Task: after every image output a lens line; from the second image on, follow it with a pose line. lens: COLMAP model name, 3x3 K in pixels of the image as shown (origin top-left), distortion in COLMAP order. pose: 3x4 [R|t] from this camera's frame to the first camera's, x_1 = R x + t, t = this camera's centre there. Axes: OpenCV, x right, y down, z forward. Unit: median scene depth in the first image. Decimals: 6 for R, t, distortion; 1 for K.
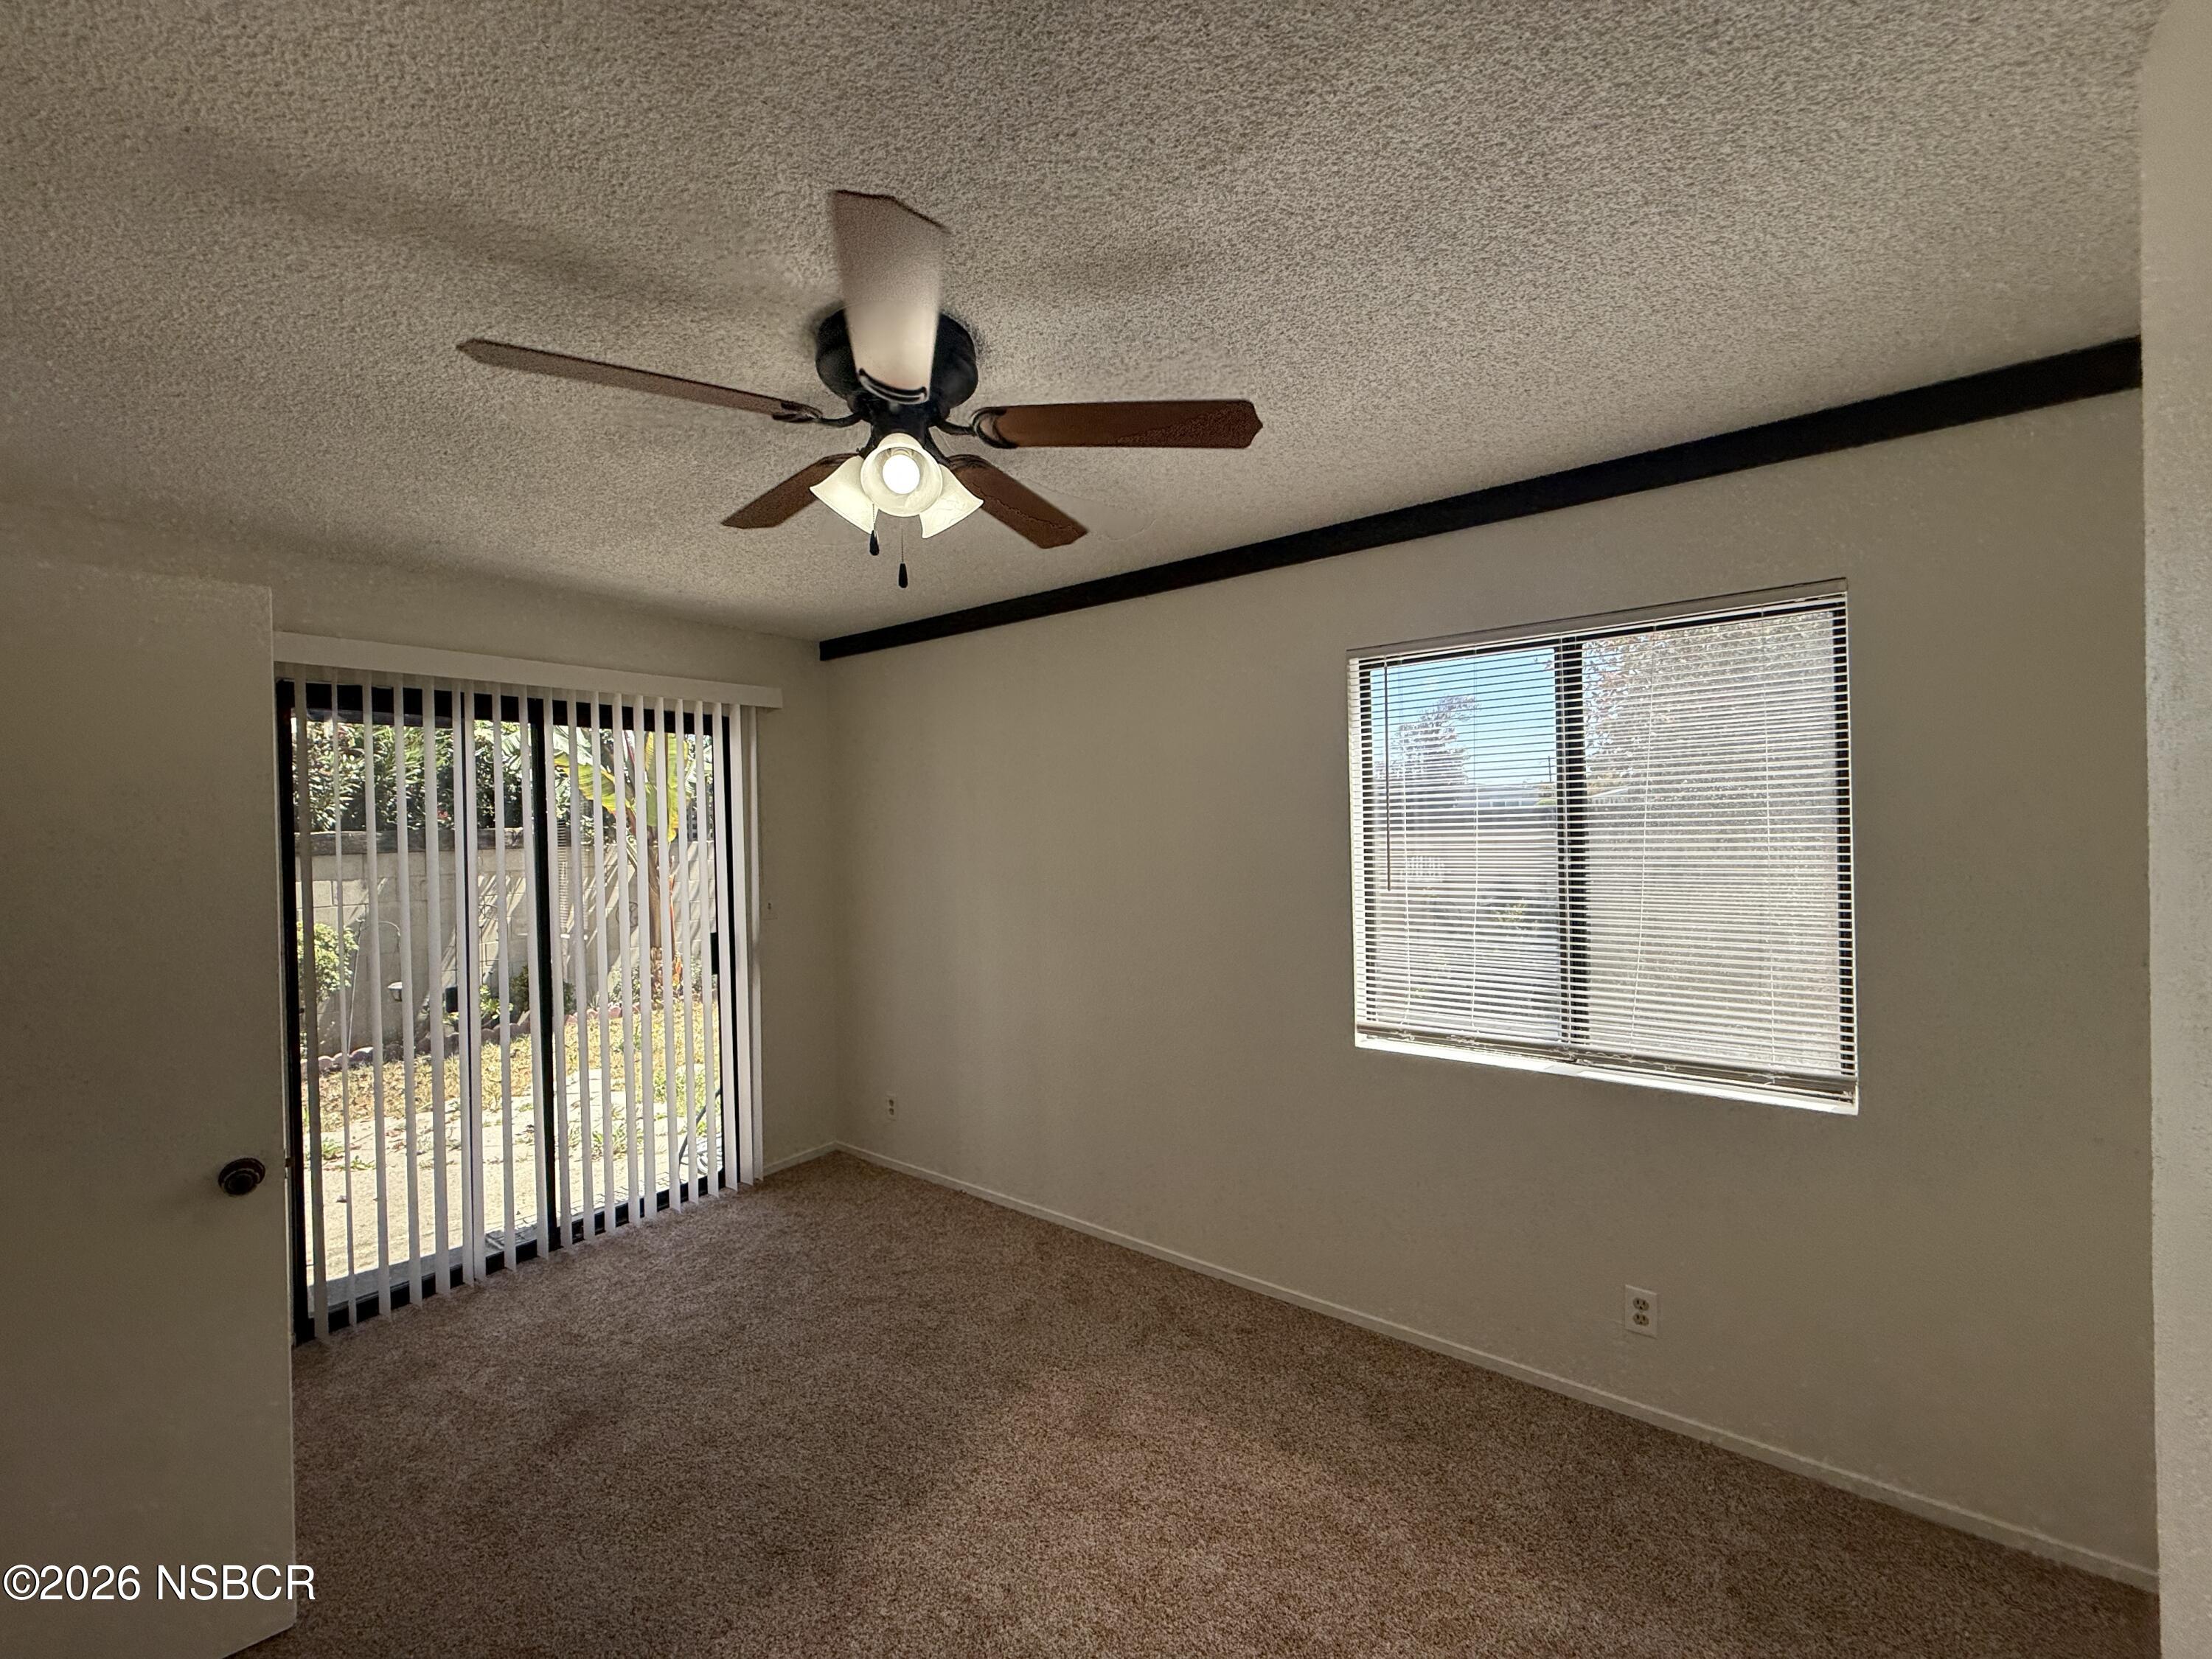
lens RADIAL K [[859.0, 0, 1106.0], [0, 859.0, 829.5], [0, 0, 1]] dist [-0.001984, -0.000185]
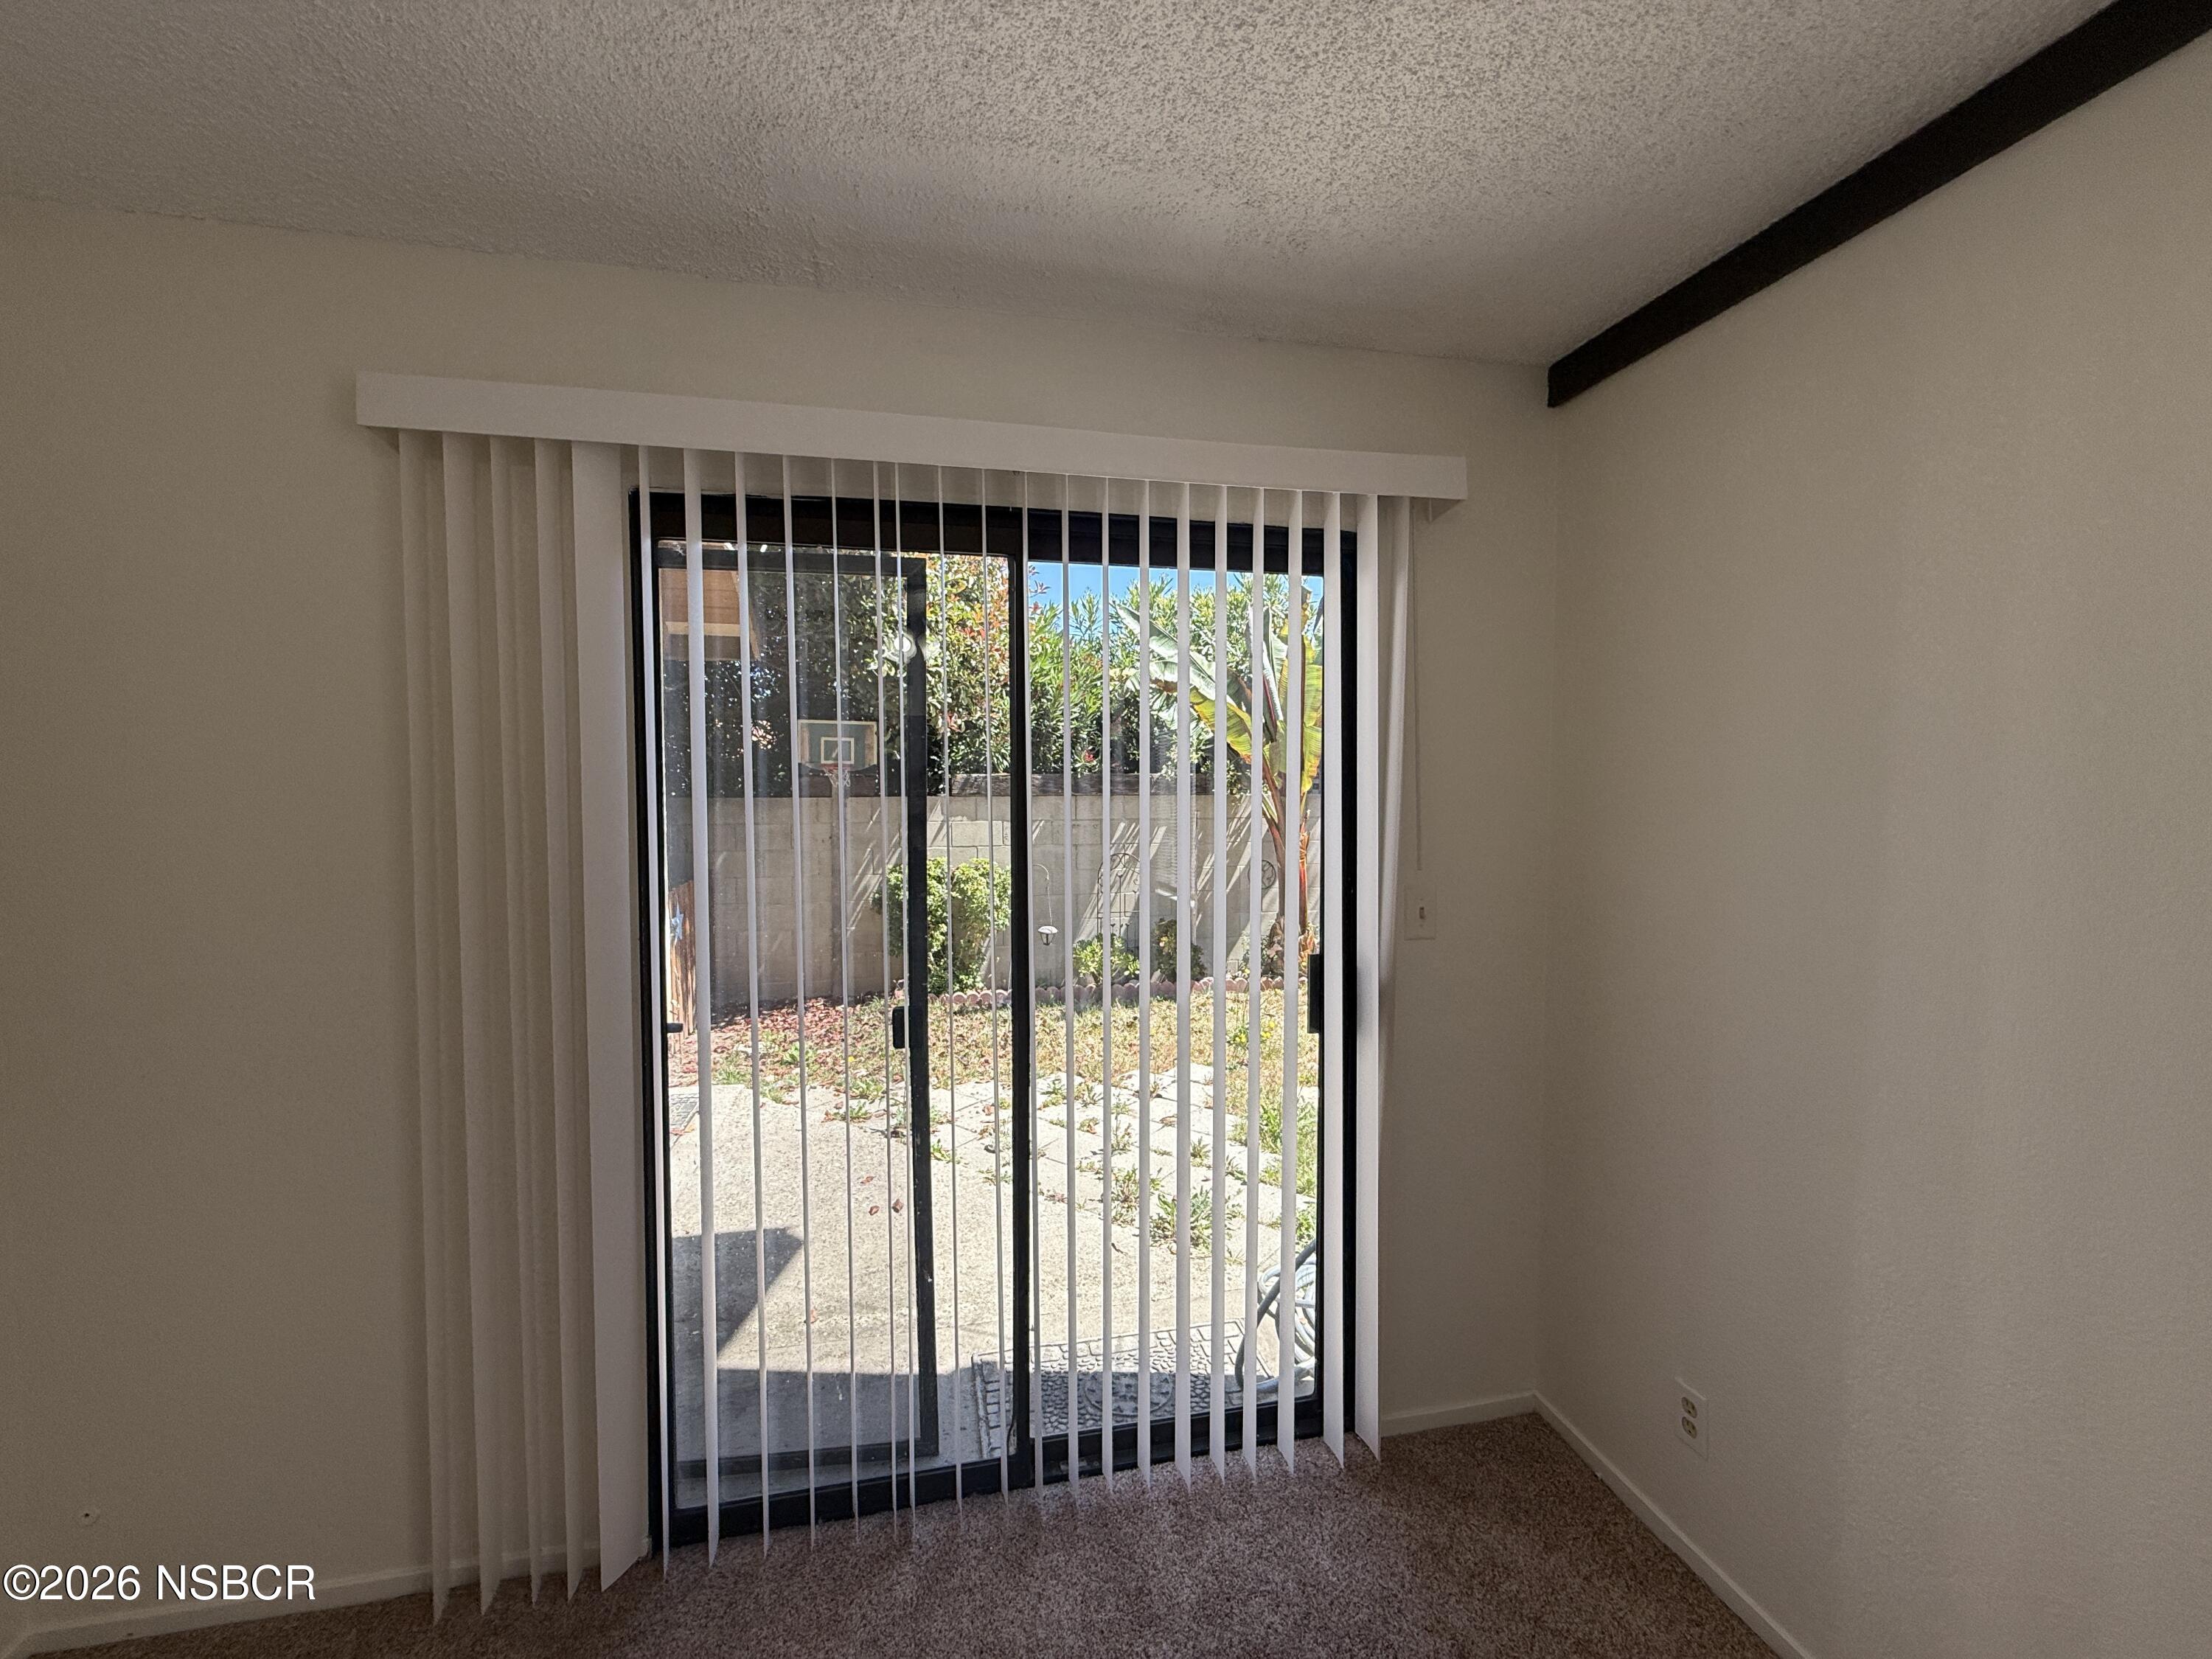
lens RADIAL K [[880.3, 0, 1103.4], [0, 880.3, 827.5], [0, 0, 1]] dist [0.000062, 0.000052]
pose [[0.749822, 0.057603, -0.659127, -0.201982], [-0.027727, 0.998064, 0.055681, 0.011429], [0.661058, -0.023475, 0.749967, 0.513062]]
